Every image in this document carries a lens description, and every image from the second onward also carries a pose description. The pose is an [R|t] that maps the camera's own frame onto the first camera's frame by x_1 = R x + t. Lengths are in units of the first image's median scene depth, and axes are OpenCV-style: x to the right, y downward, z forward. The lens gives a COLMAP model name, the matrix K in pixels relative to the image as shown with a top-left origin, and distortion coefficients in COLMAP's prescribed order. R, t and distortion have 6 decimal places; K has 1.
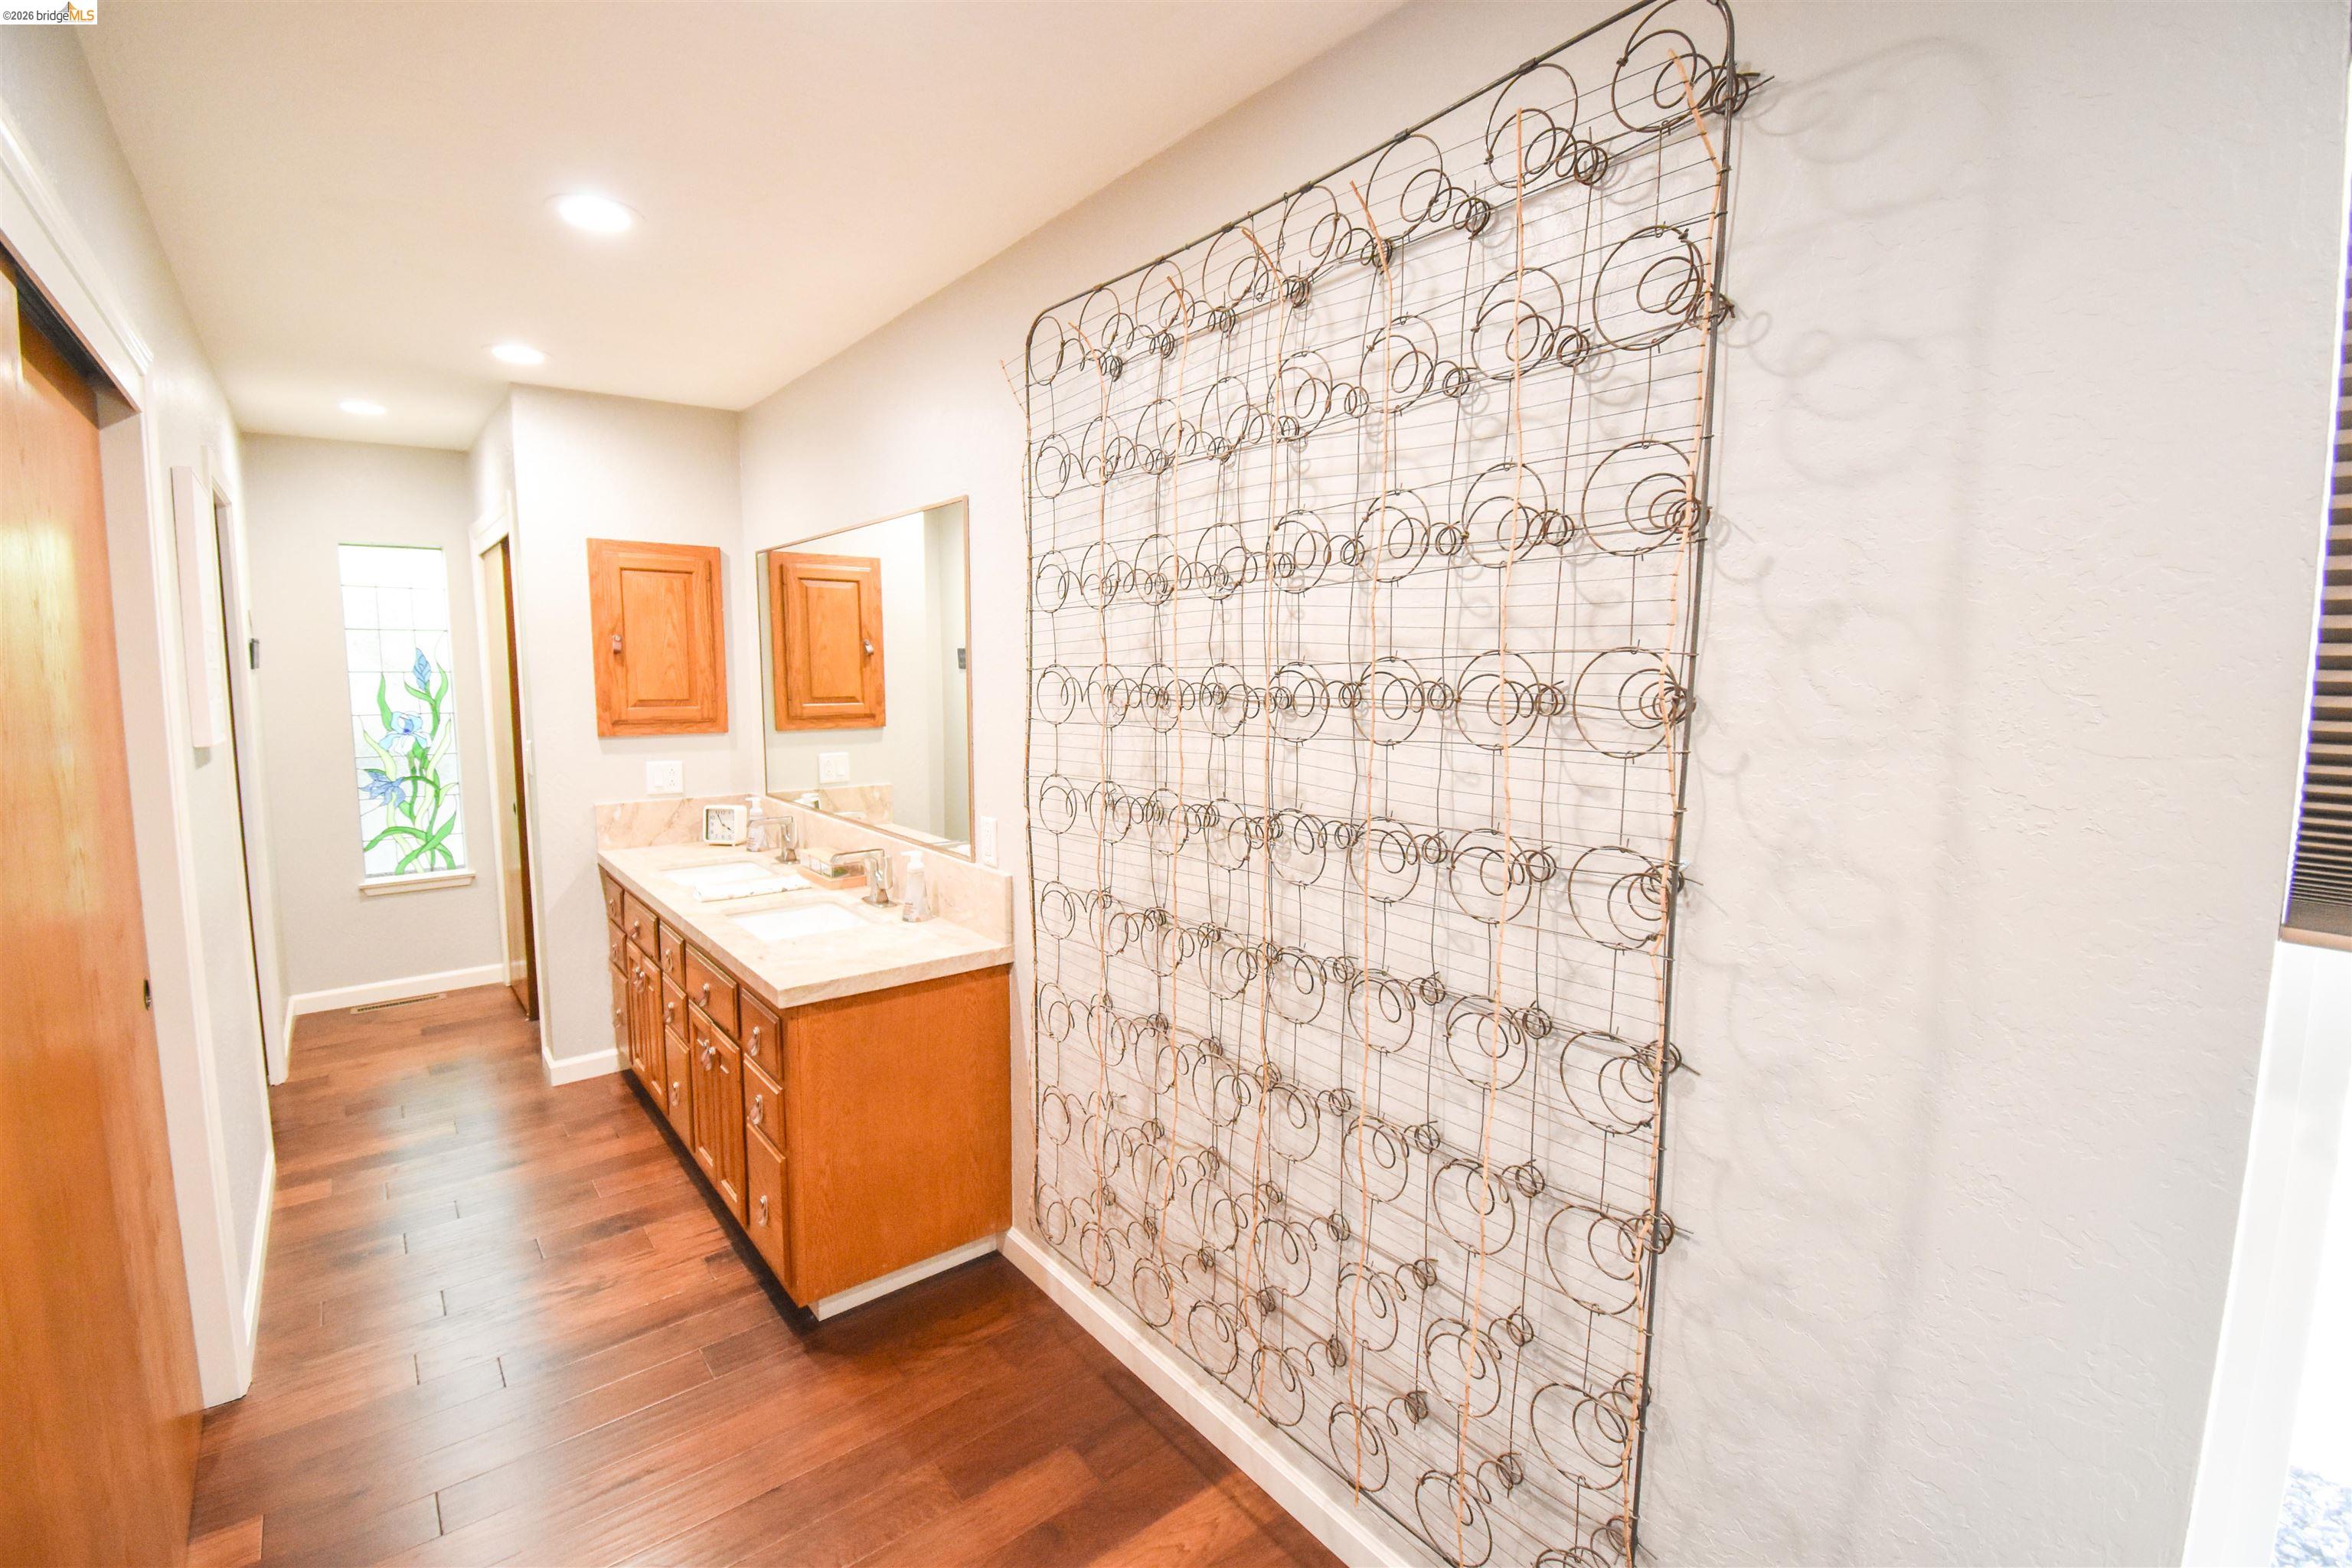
lens RADIAL K [[1014.4, 0, 1176.0], [0, 1014.4, 784.0], [0, 0, 1]] dist [0.028060, -0.033877]
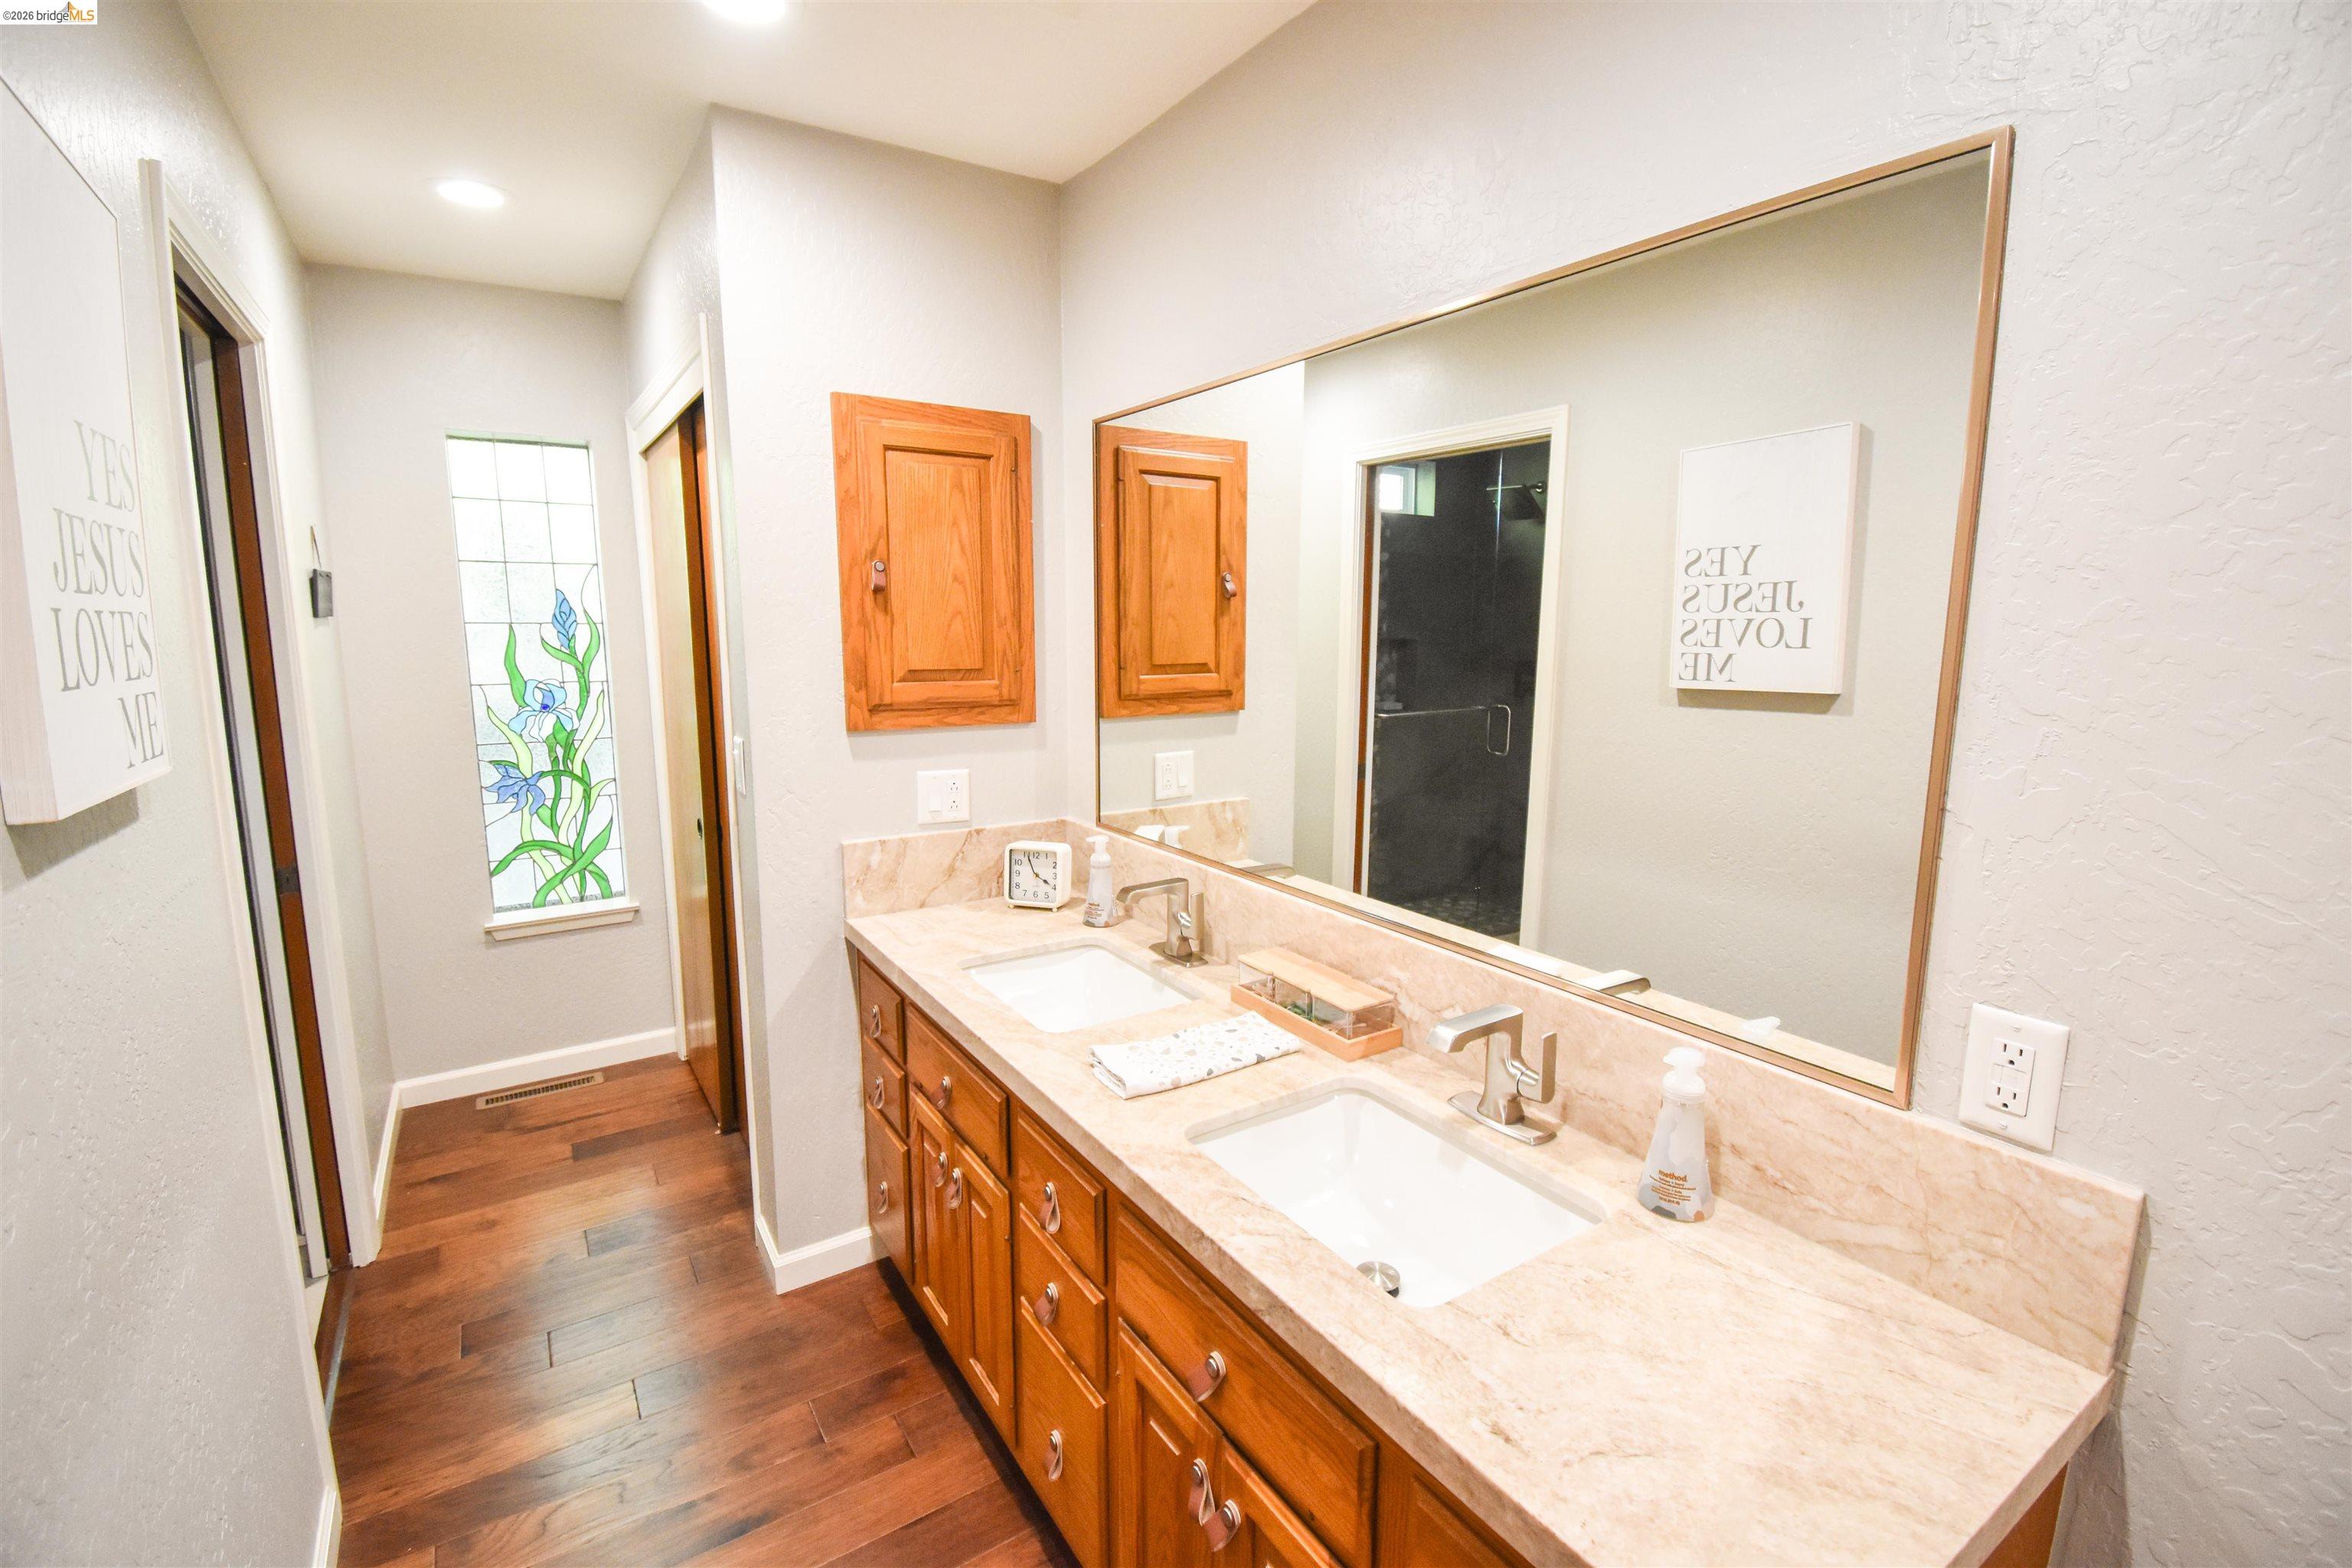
lens RADIAL K [[1014.4, 0, 1176.0], [0, 1014.4, 784.0], [0, 0, 1]] dist [0.028060, -0.033877]
pose [[0.995631, 0.016470, -0.091909, -0.287198], [-0.012341, 0.998896, 0.045317, -0.040783], [0.092554, -0.043985, 0.994736, 0.379071]]
